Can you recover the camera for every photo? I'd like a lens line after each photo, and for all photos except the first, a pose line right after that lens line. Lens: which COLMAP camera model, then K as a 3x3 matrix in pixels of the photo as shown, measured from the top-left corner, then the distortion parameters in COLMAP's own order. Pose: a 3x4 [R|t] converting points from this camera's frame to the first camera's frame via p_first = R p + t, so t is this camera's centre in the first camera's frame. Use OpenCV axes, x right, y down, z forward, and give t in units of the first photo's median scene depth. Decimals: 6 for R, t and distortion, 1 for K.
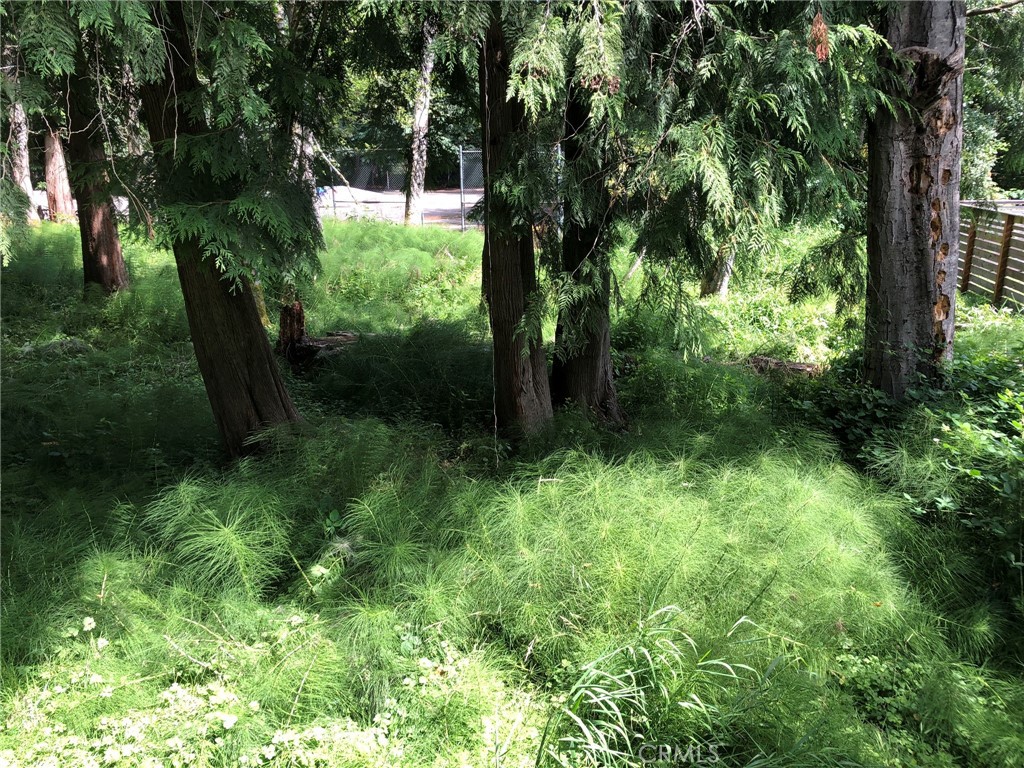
lens RADIAL K [[841.0, 0, 506.5], [0, 841.0, 392.9], [0, 0, 1]] dist [0.016326, 0.007726]
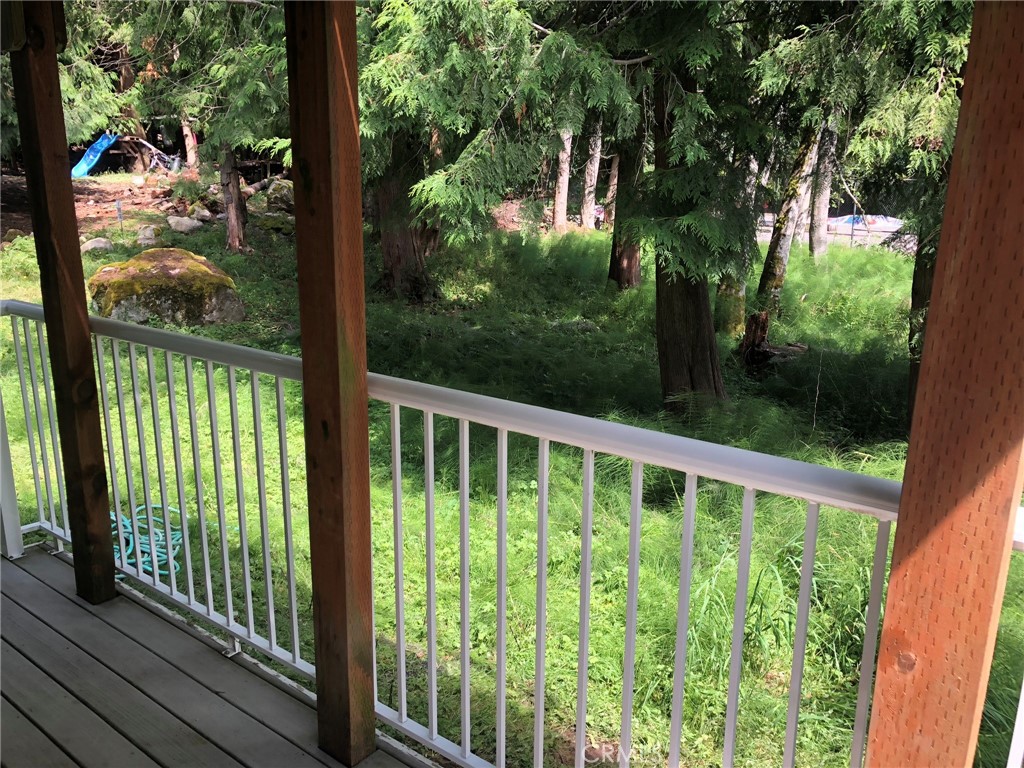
lens RADIAL K [[841.0, 0, 512.0], [0, 841.0, 381.4], [0, 0, 1]] dist [0.016326, 0.007726]
pose [[0.822181, 0.164548, -0.544924, 0.106153], [-0.185943, 0.982428, 0.016107, 0.028390], [0.538000, 0.088082, 0.838331, -0.121985]]
